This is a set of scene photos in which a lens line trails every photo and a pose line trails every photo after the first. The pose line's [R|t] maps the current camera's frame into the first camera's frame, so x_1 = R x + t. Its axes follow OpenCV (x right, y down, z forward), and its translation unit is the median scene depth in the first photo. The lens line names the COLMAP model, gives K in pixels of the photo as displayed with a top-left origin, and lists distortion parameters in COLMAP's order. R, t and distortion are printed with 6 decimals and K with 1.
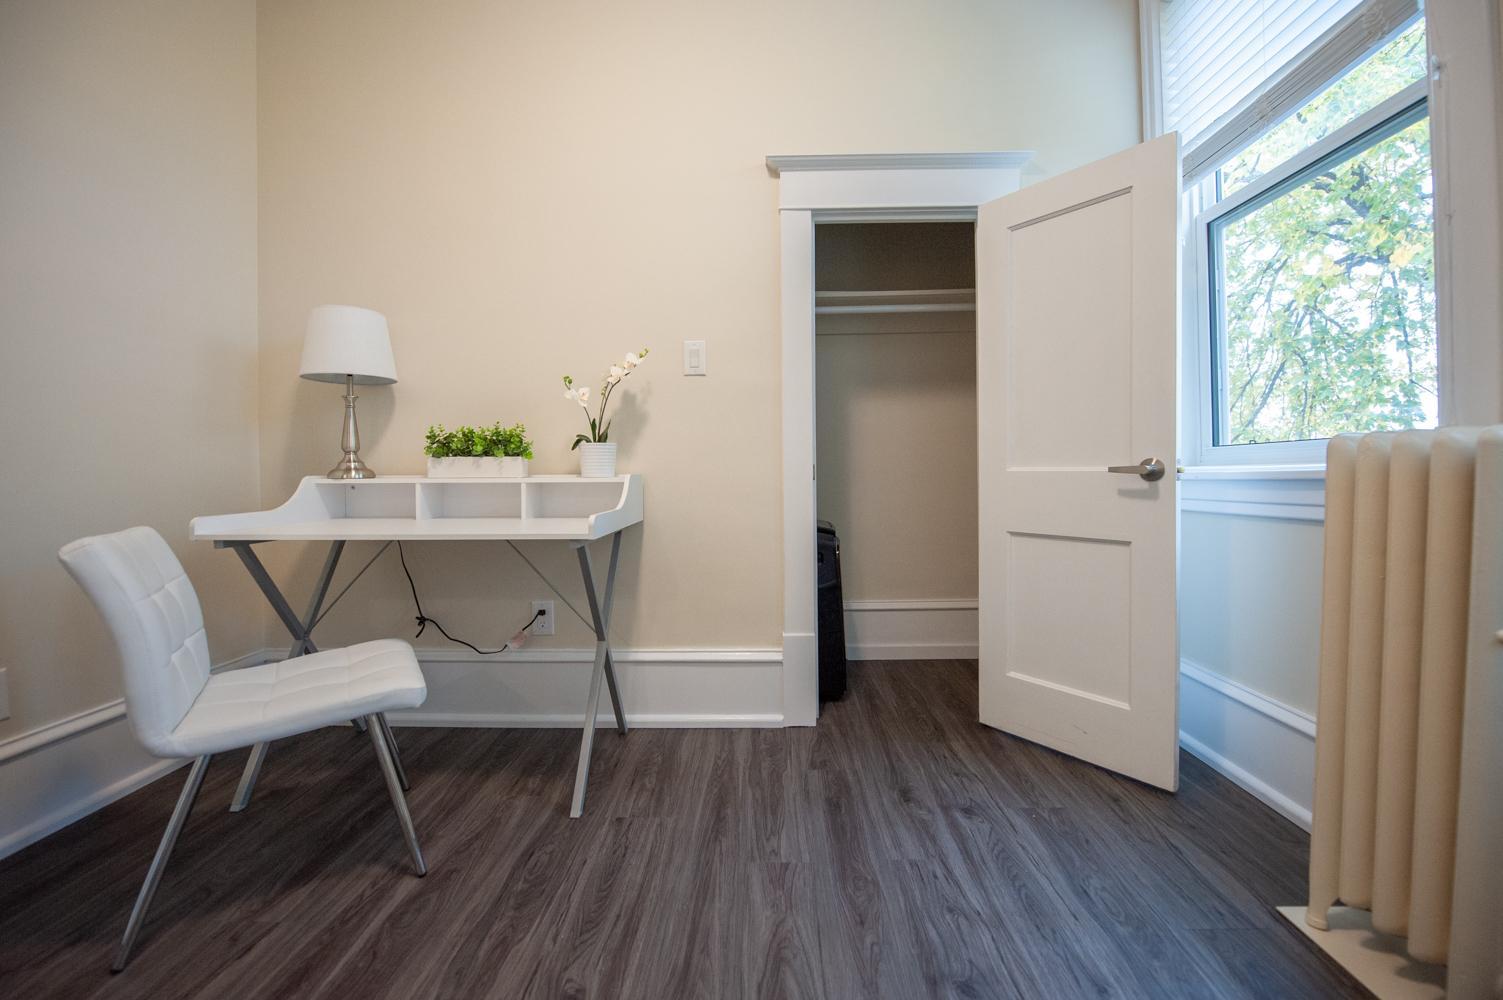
lens RADIAL K [[616.1, 0, 757.9], [0, 616.1, 478.2], [0, 0, 1]] dist [-0.001882, -0.000620]
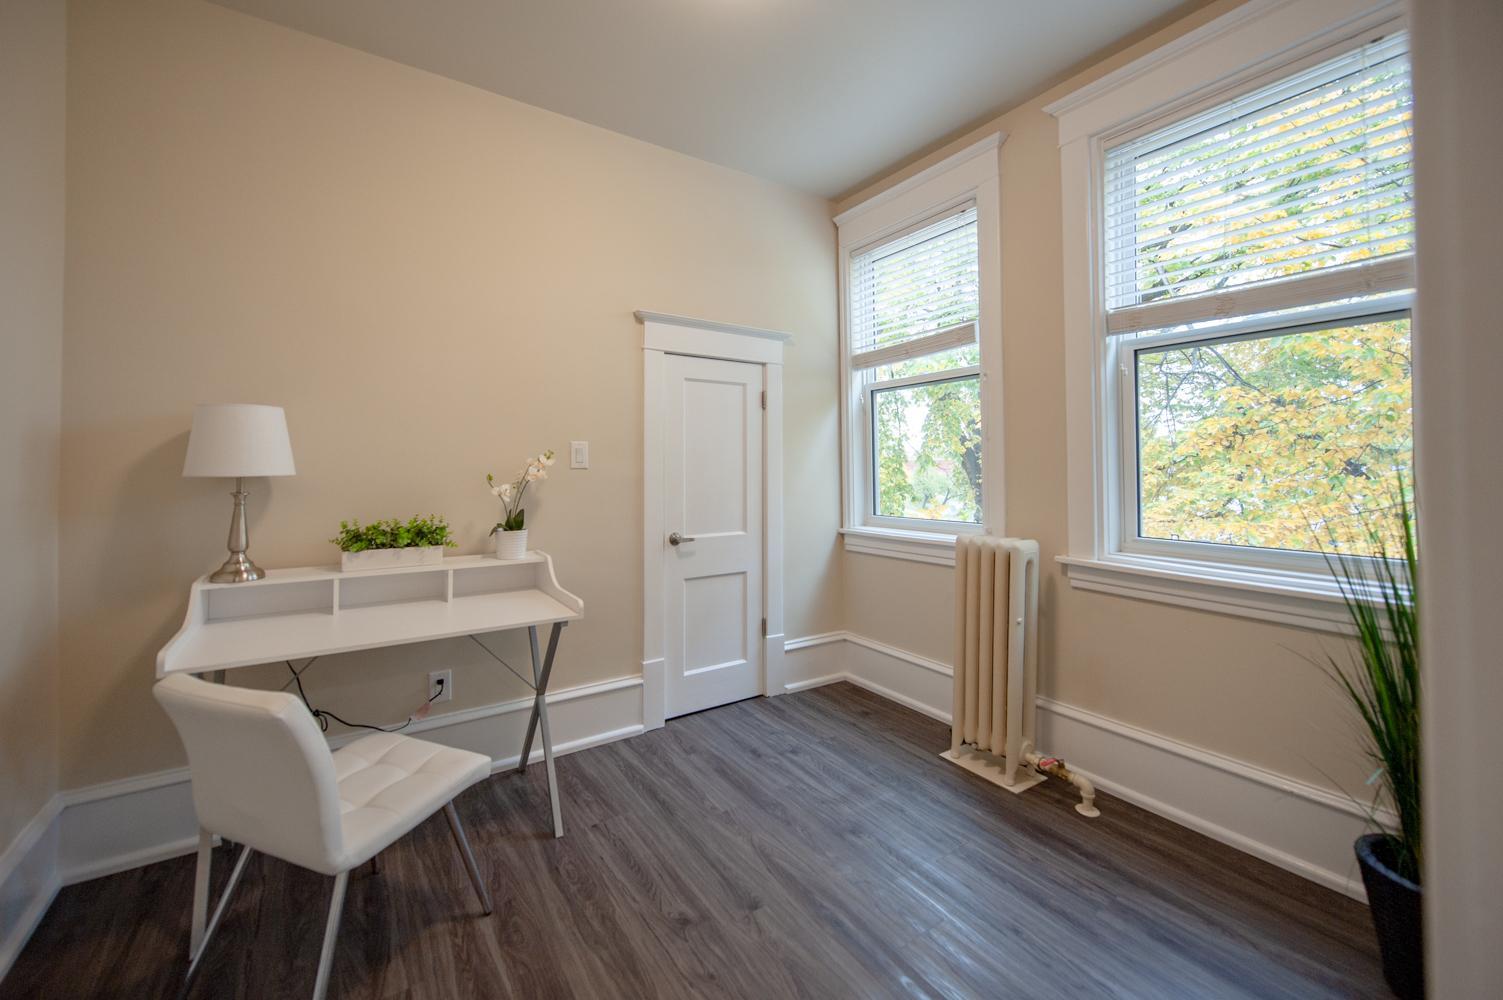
lens RADIAL K [[602.3, 0, 732.7], [0, 602.3, 457.6], [0, 0, 1]] dist [0.019350, -0.000206]
pose [[0.827943, 0.014621, 0.560622, -0.627332], [0.000022, 0.999659, -0.026105, -0.183684], [-0.560813, 0.021626, 0.827660, -0.241668]]
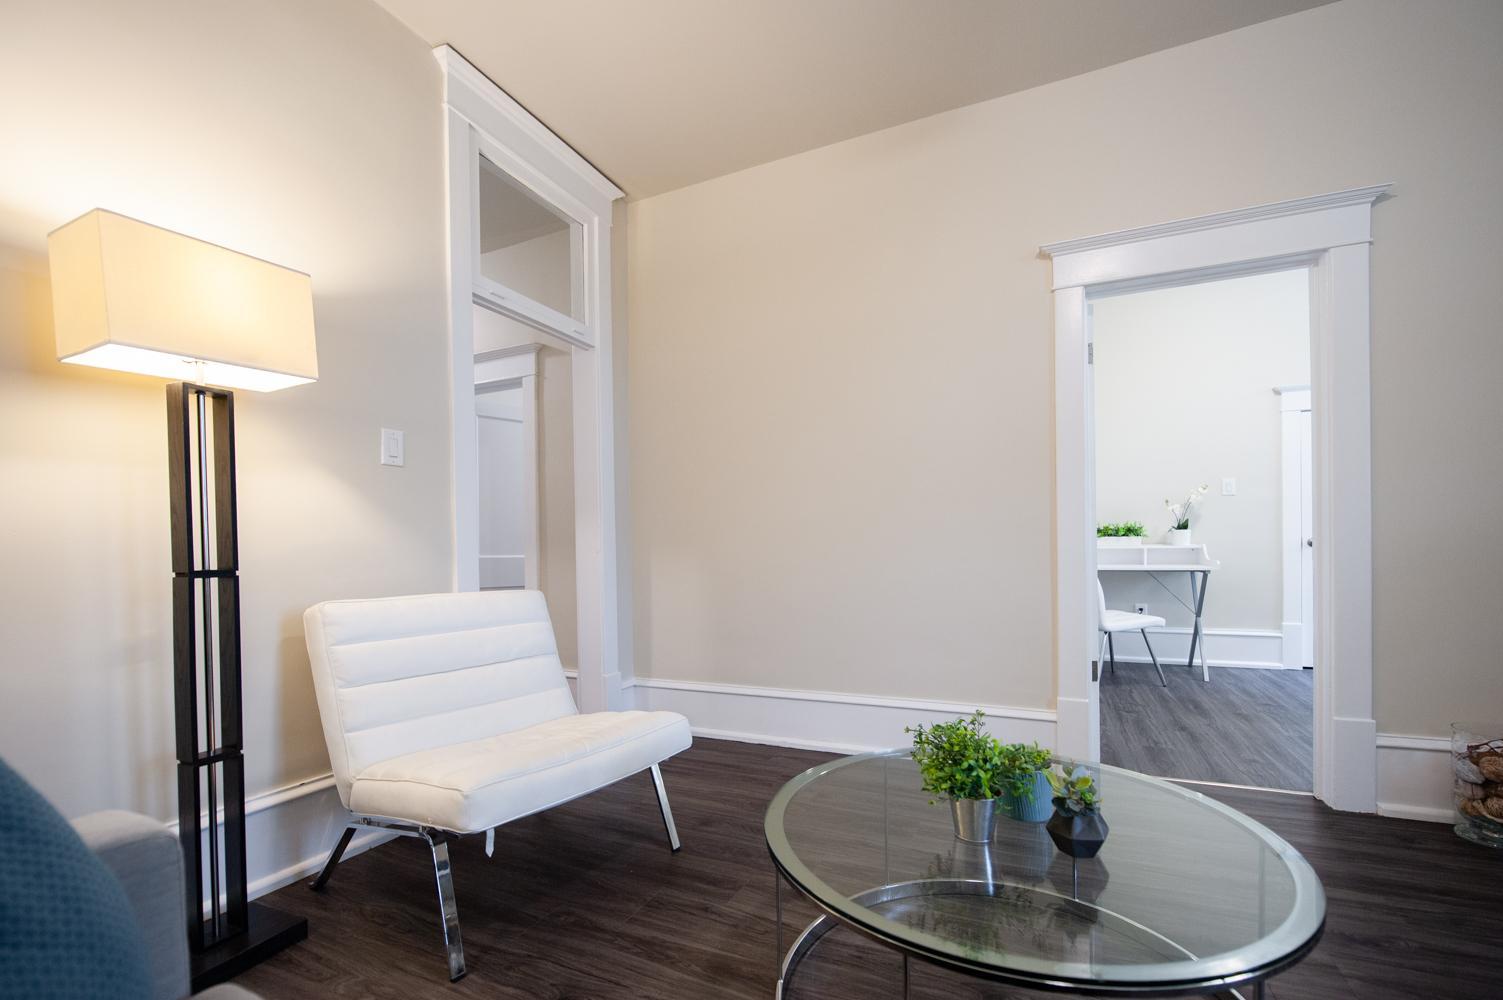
lens RADIAL K [[628.8, 0, 749.7], [0, 628.8, 554.9], [0, 0, 1]] dist [-0.016931, -0.000922]
pose [[0.917290, -0.002159, -0.398215, -0.861428], [0.007848, 0.999889, 0.012657, -0.008982], [0.398143, -0.014735, 0.917205, -1.784920]]
